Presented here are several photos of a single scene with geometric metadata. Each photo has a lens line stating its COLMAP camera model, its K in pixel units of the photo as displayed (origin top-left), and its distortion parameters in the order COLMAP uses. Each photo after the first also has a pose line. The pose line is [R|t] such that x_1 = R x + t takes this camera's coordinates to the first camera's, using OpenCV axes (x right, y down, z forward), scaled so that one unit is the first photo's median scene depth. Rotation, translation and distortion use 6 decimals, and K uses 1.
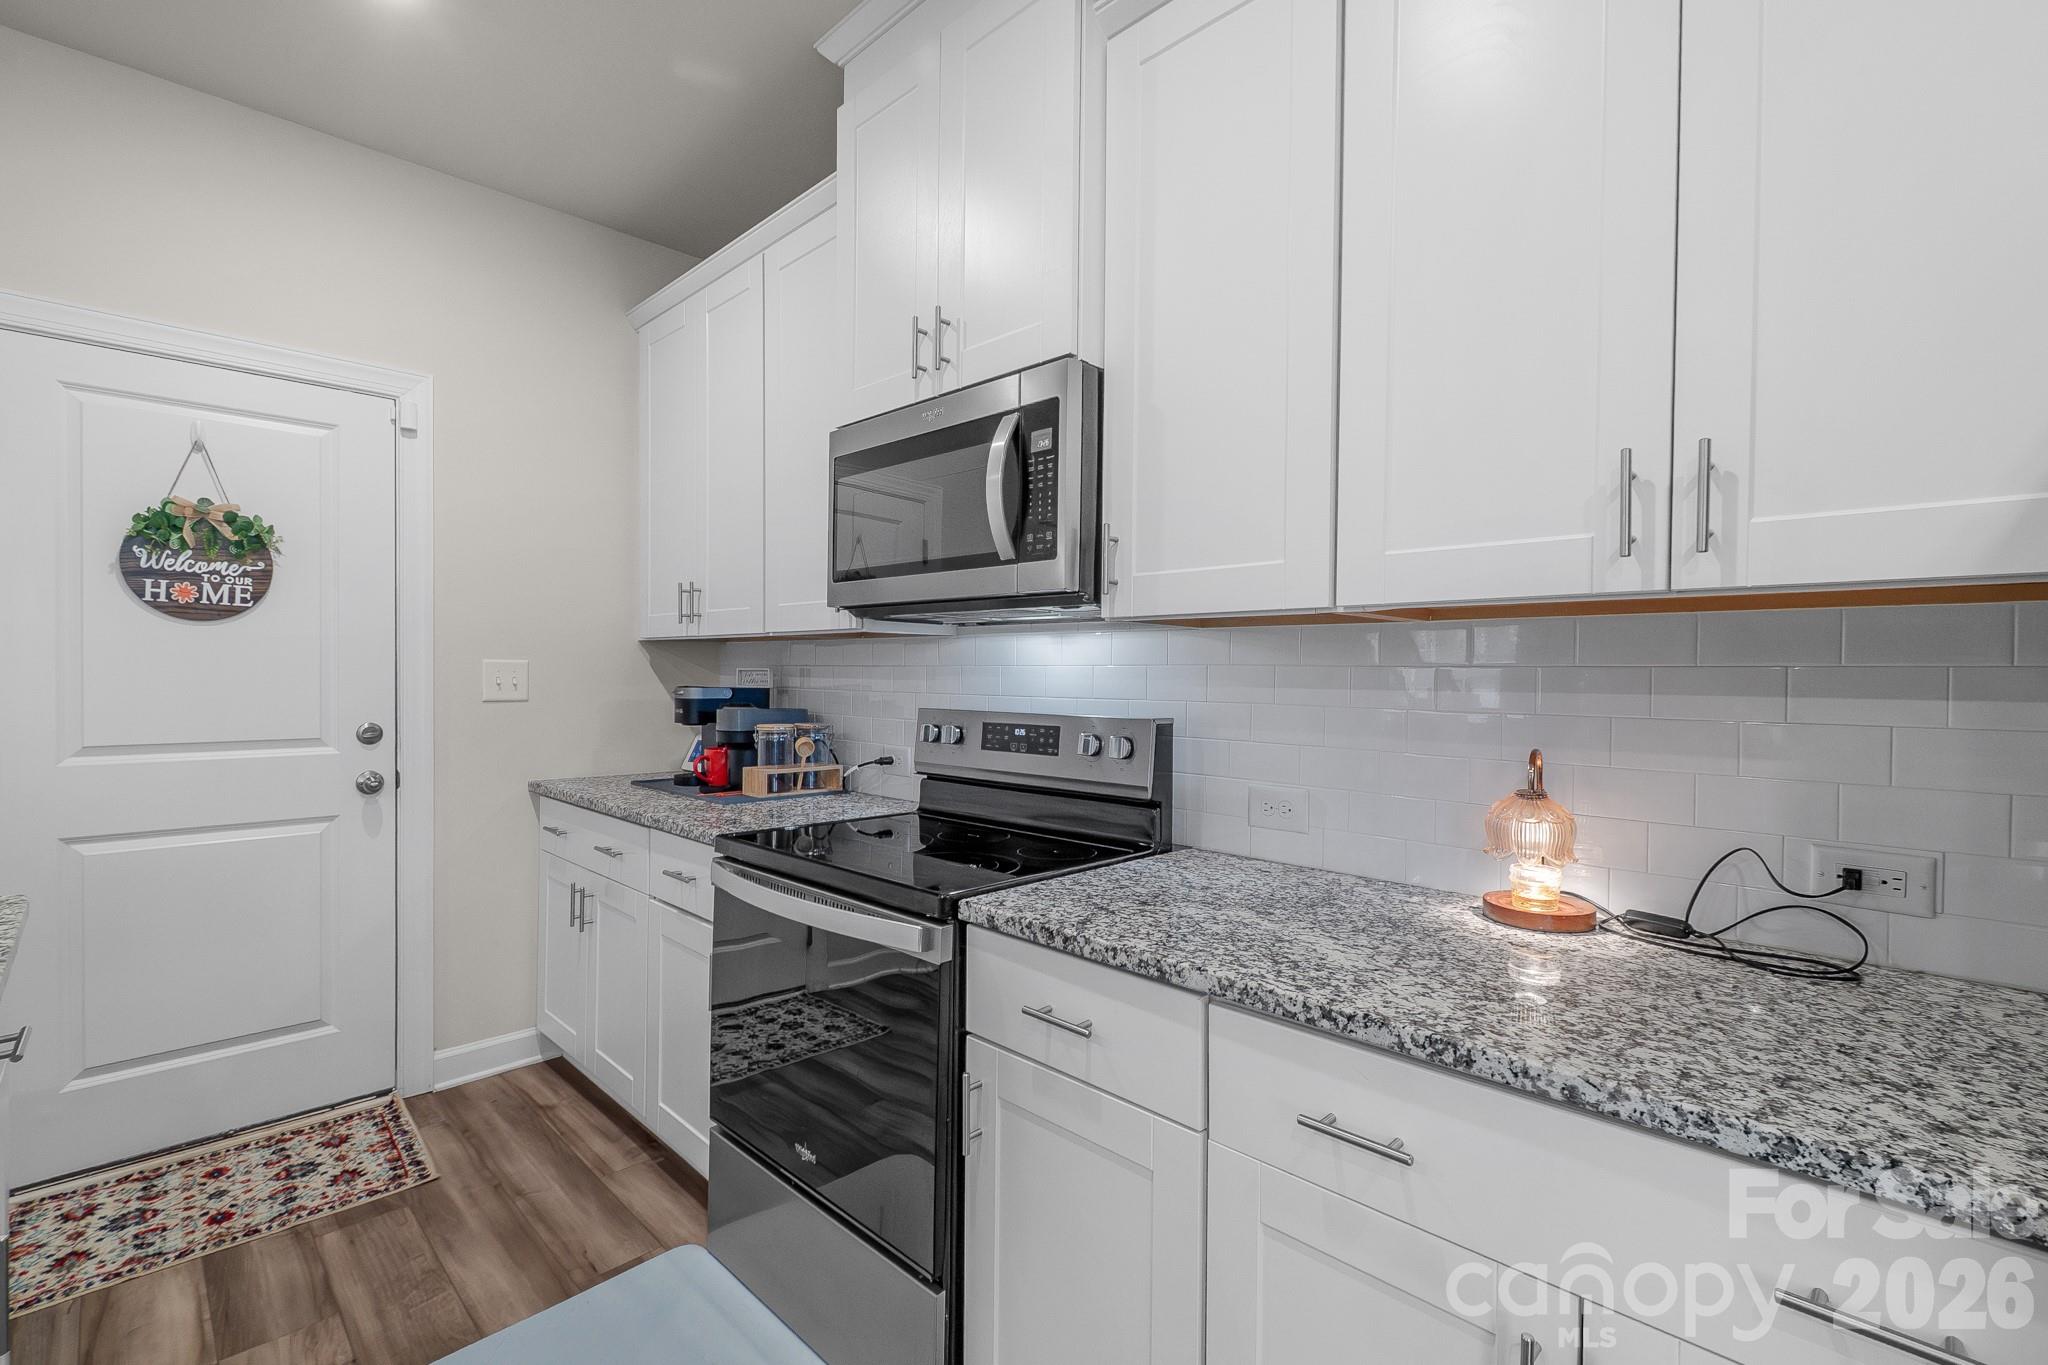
lens RADIAL K [[925.7, 0, 1042.4], [0, 925.7, 685.9], [0, 0, 1]] dist [0.011236, -0.005935]
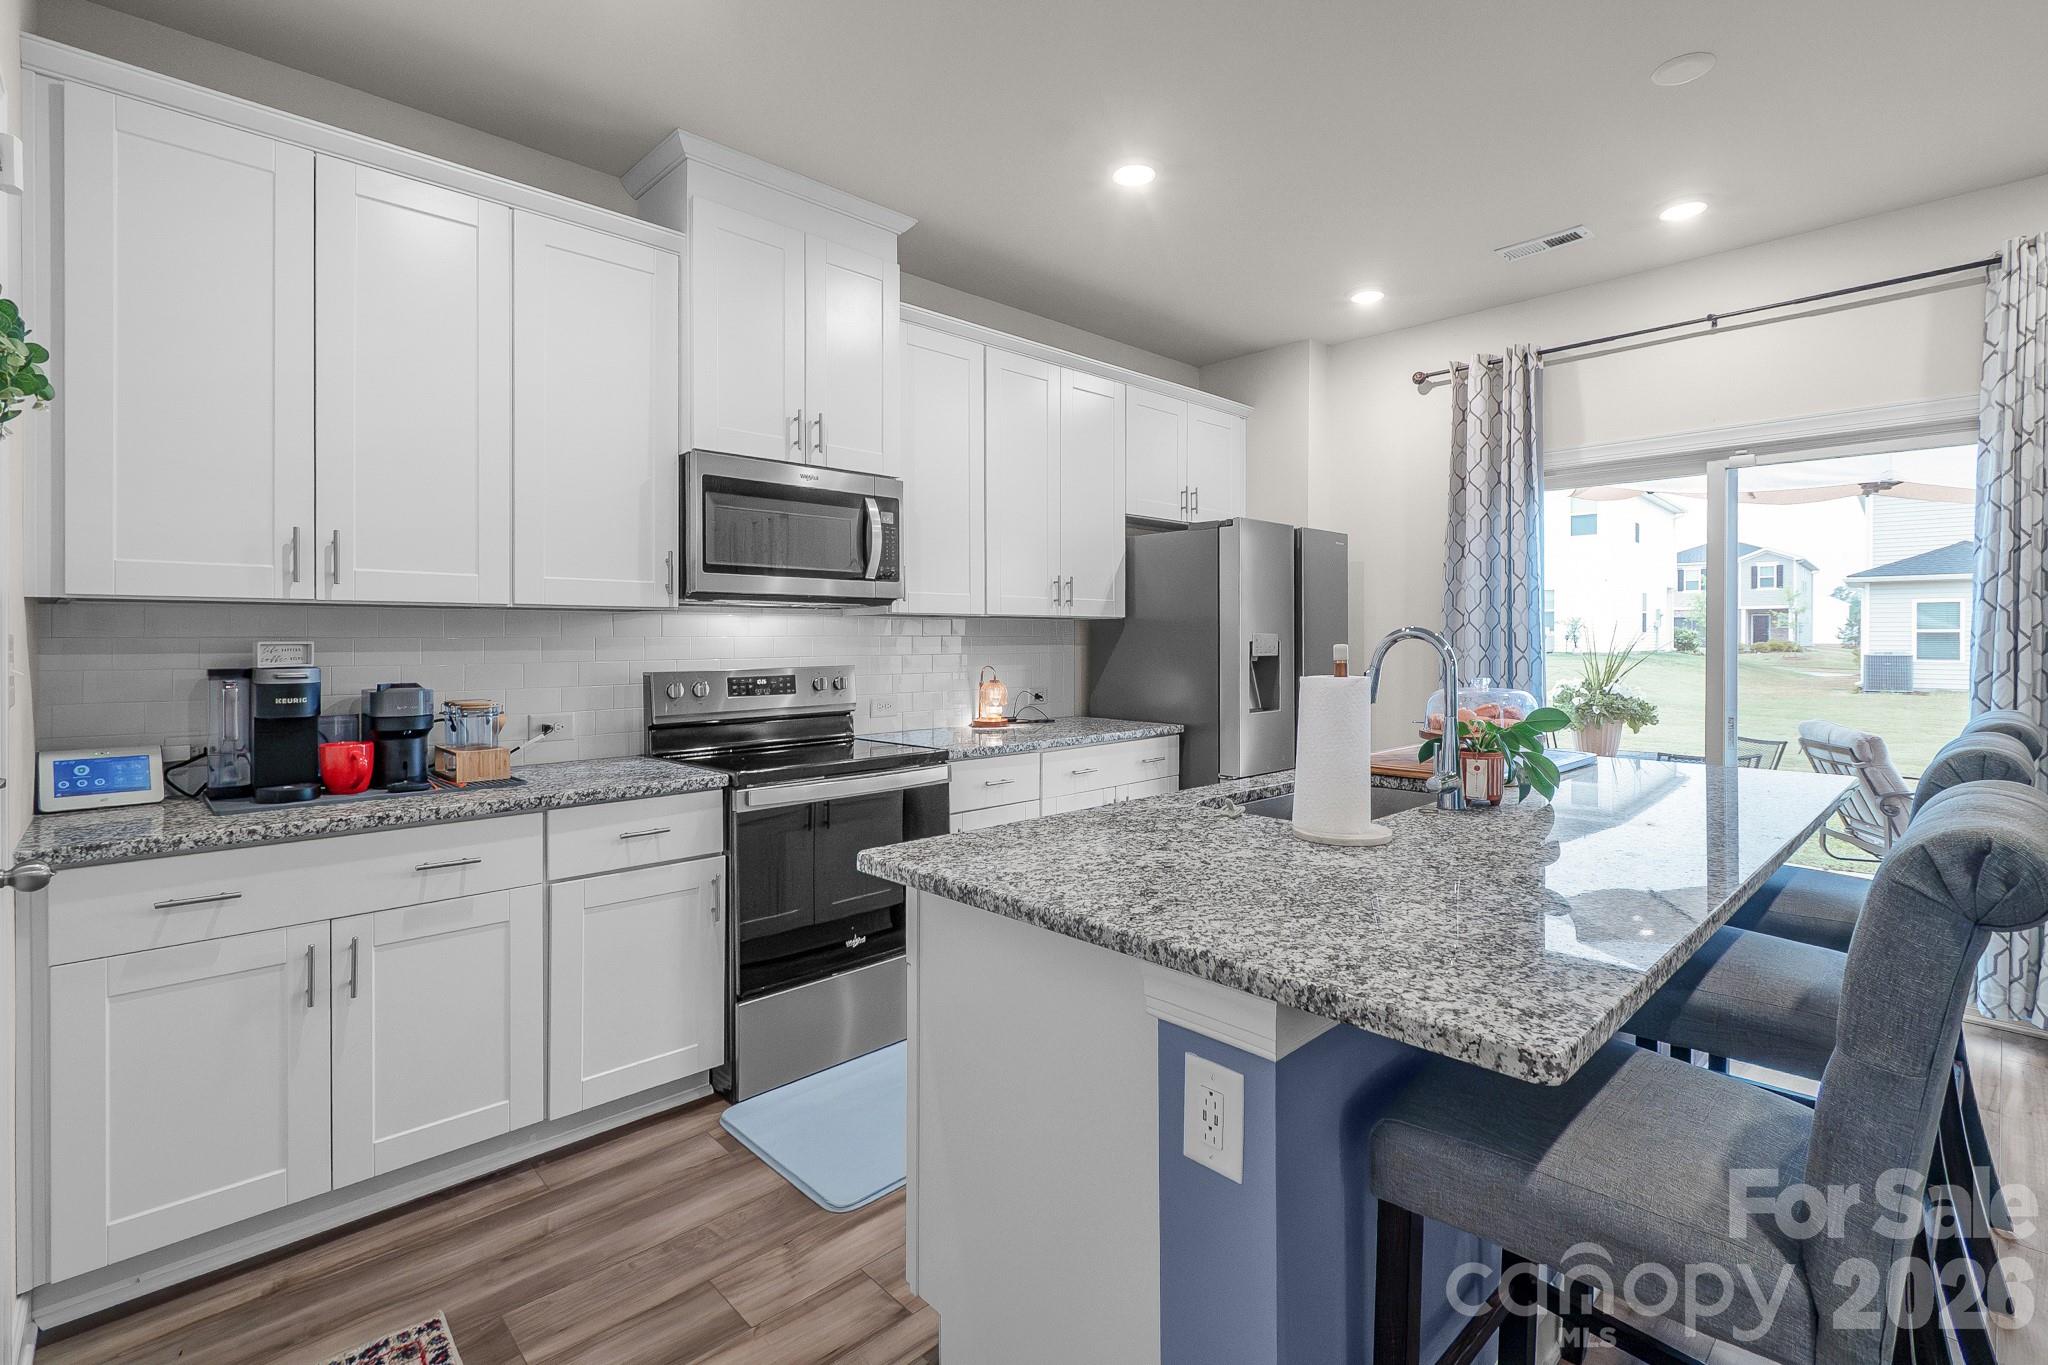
lens RADIAL K [[932.4, 0, 1020.8], [0, 932.4, 644.3], [0, 0, 1]] dist [0.002692, -0.000110]
pose [[0.033712, -0.015277, 0.999315, -1.449863], [0.015891, 0.999765, 0.014748, -0.024705], [-0.999305, 0.015383, 0.033947, 0.512382]]
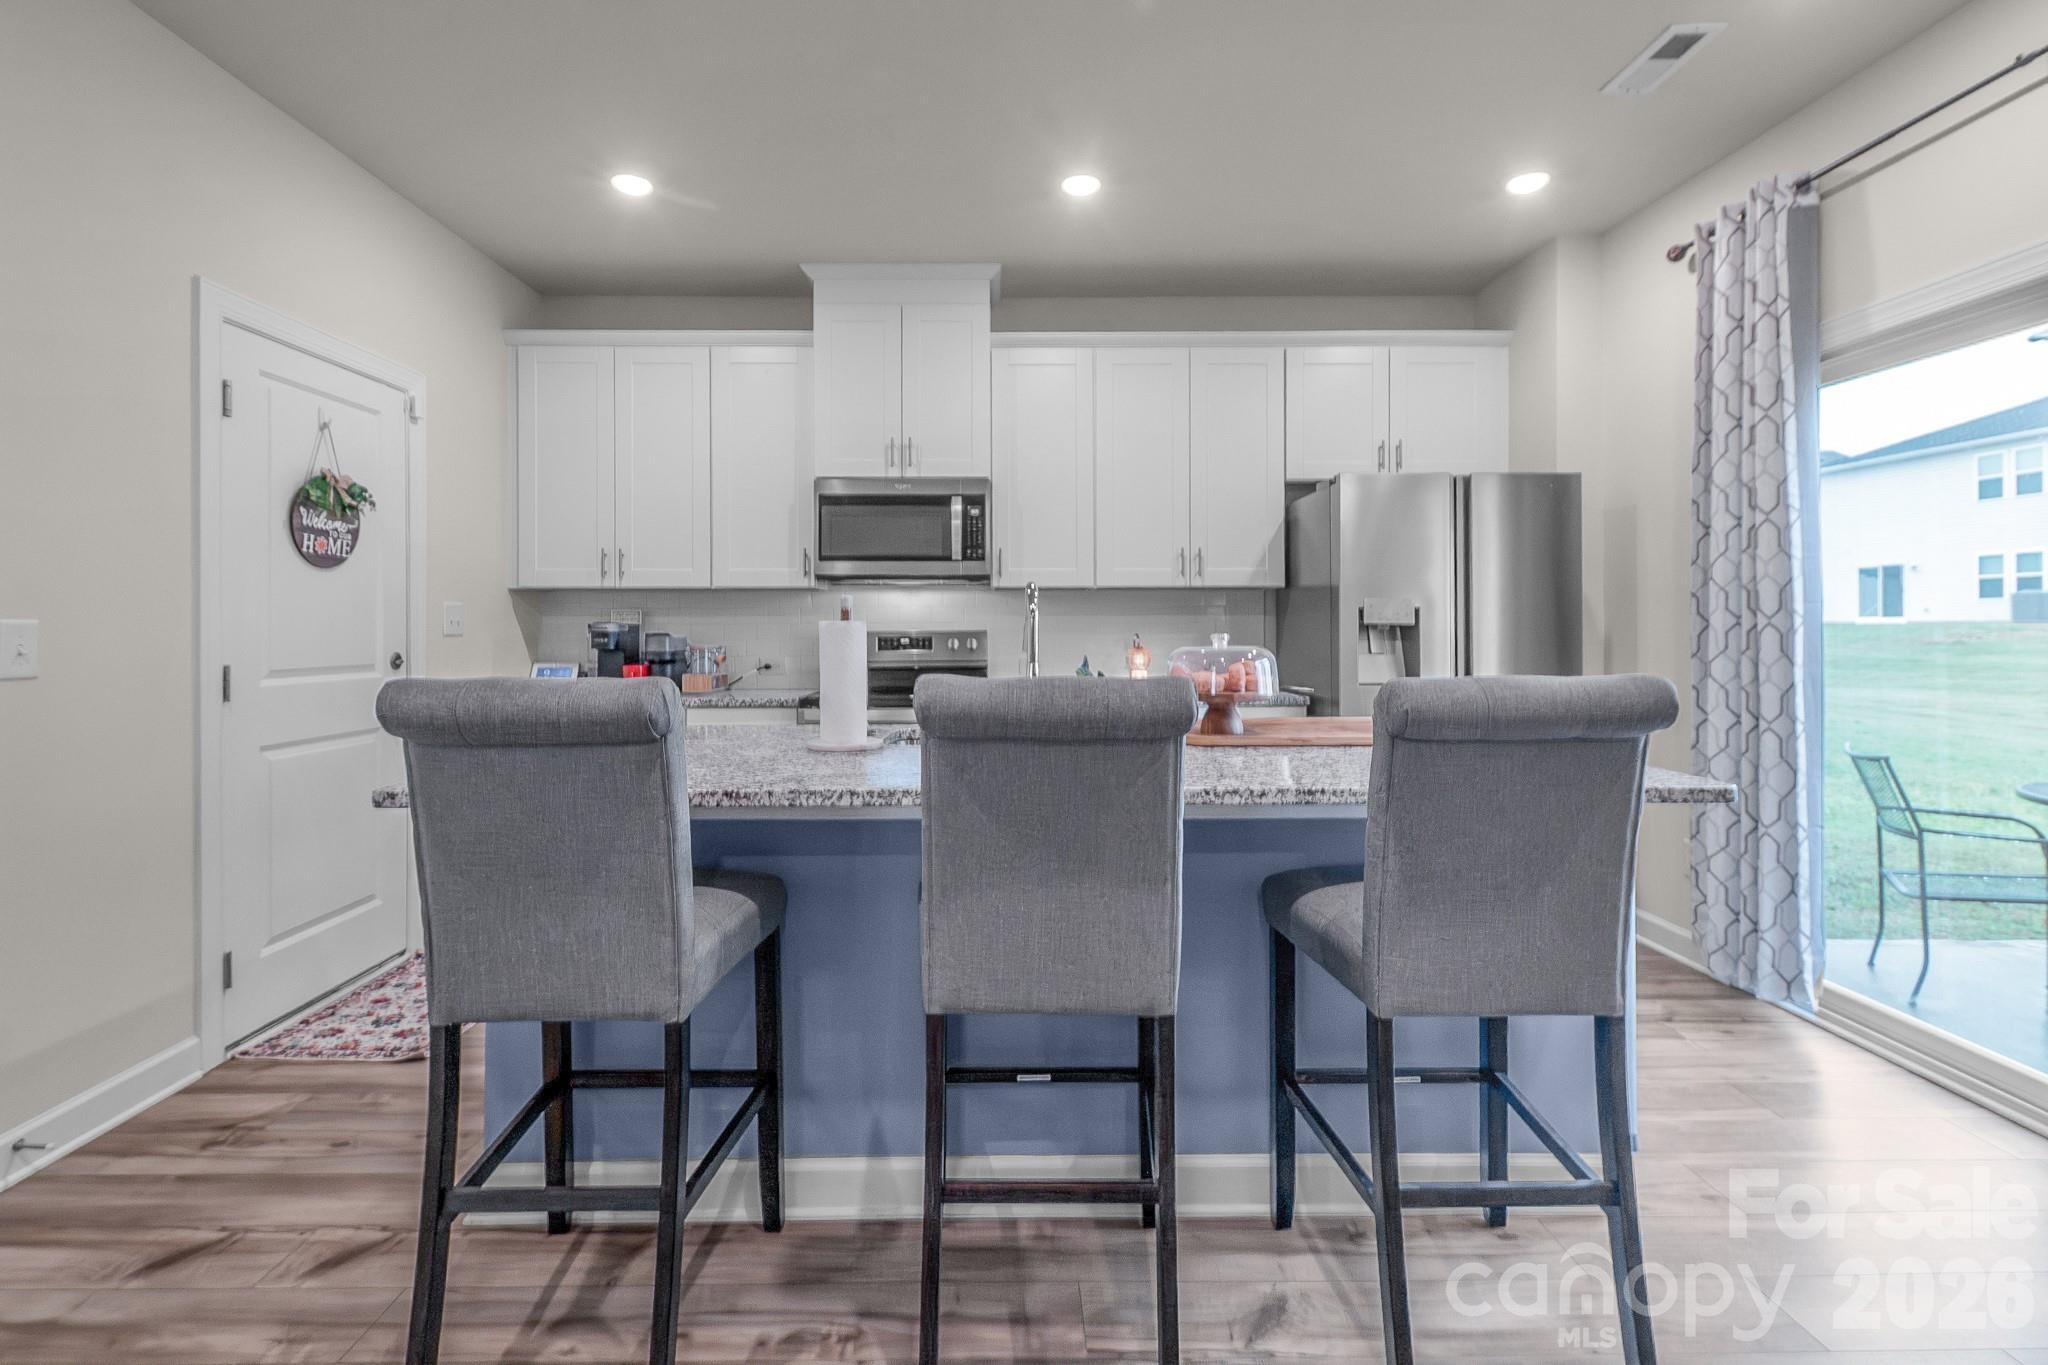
lens RADIAL K [[950.0, 0, 1027.0], [0, 950.0, 629.5], [0, 0, 1]] dist [0.003572, -0.000498]
pose [[0.688229, -0.012279, 0.725390, -1.274401], [0.019181, 0.999815, -0.001275, 0.032596], [-0.725240, 0.014791, 0.688337, -0.580884]]
